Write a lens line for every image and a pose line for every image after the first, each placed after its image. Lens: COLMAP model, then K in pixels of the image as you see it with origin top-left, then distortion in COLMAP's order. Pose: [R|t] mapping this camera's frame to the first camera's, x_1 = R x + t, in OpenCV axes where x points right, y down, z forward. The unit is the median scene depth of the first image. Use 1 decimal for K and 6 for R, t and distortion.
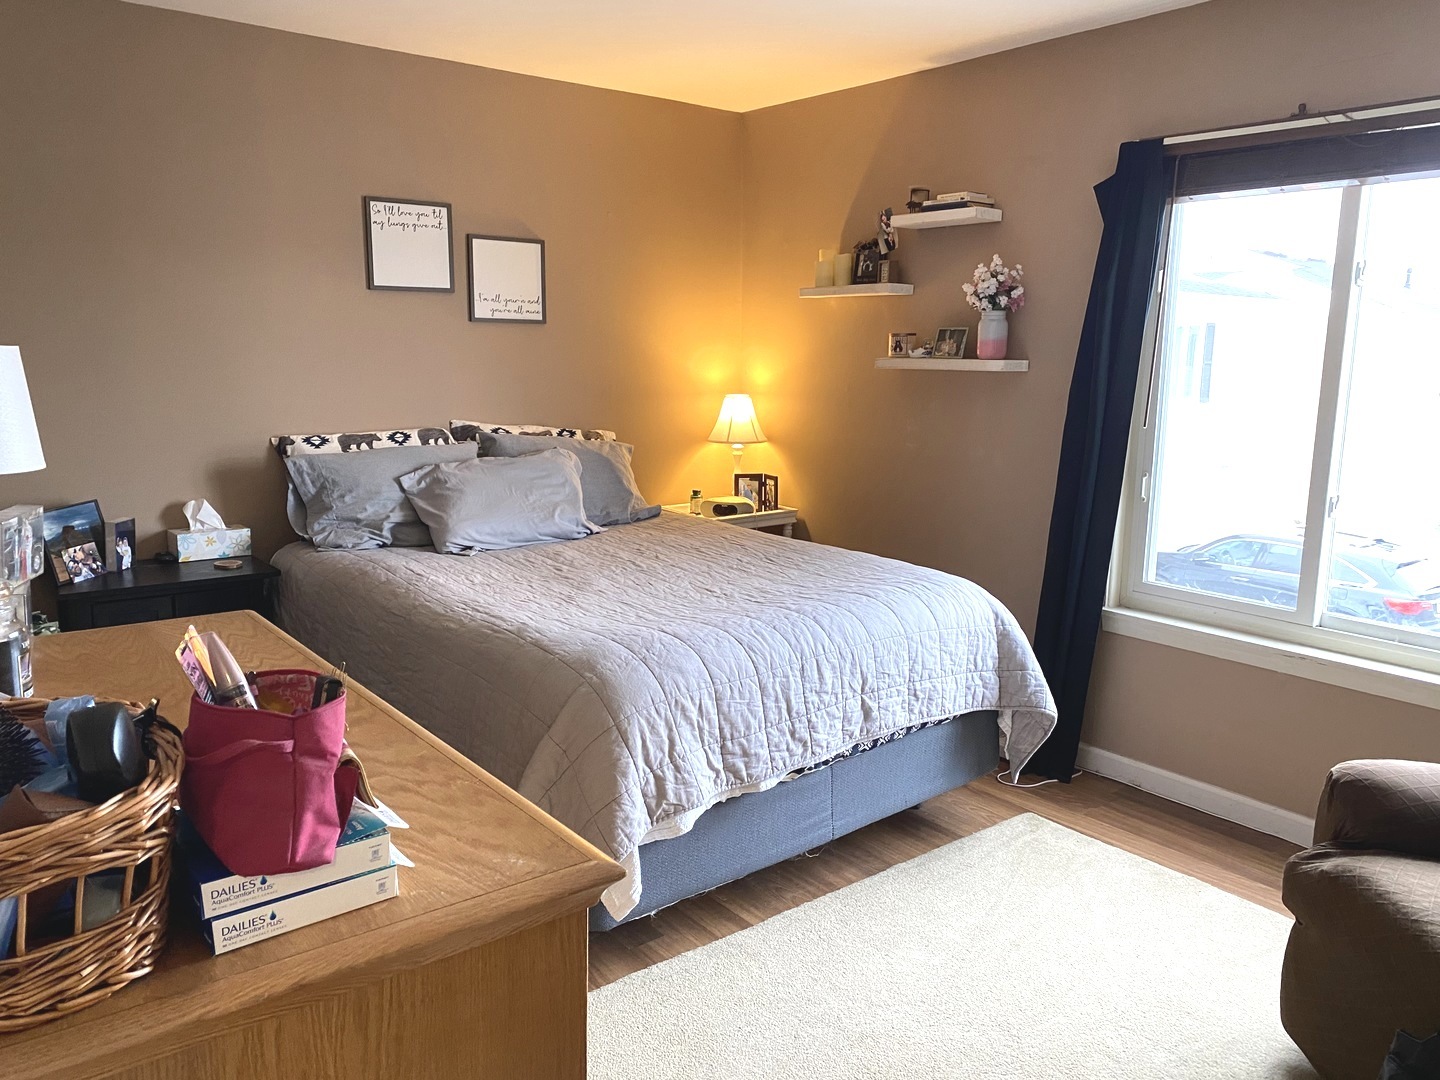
lens RADIAL K [[1102.0, 0, 720.0], [0, 1102.0, 540.0], [0, 0, 1]] dist [0.077321, -0.078781]
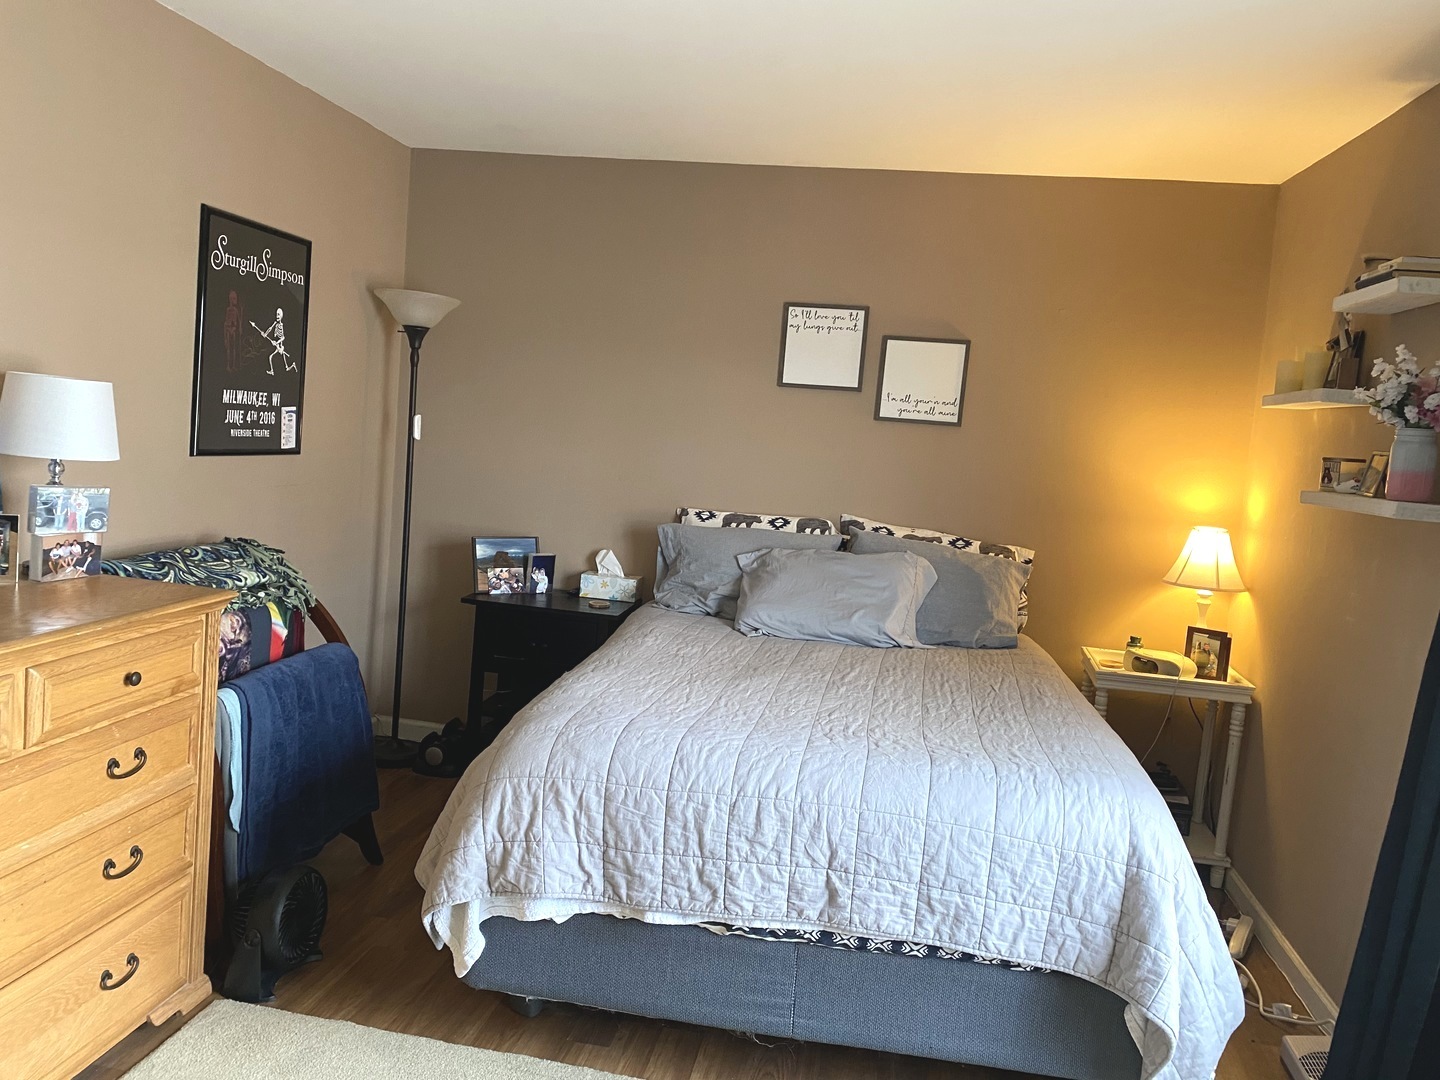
lens RADIAL K [[1081.5, 0, 720.0], [0, 1081.5, 540.0], [0, 0, 1]] dist [0.028710, -0.080149]
pose [[0.656586, 0.120378, -0.744583, 0.541546], [-0.204316, 0.978659, -0.021948, -0.050662], [0.726051, 0.166541, 0.667169, 0.330433]]
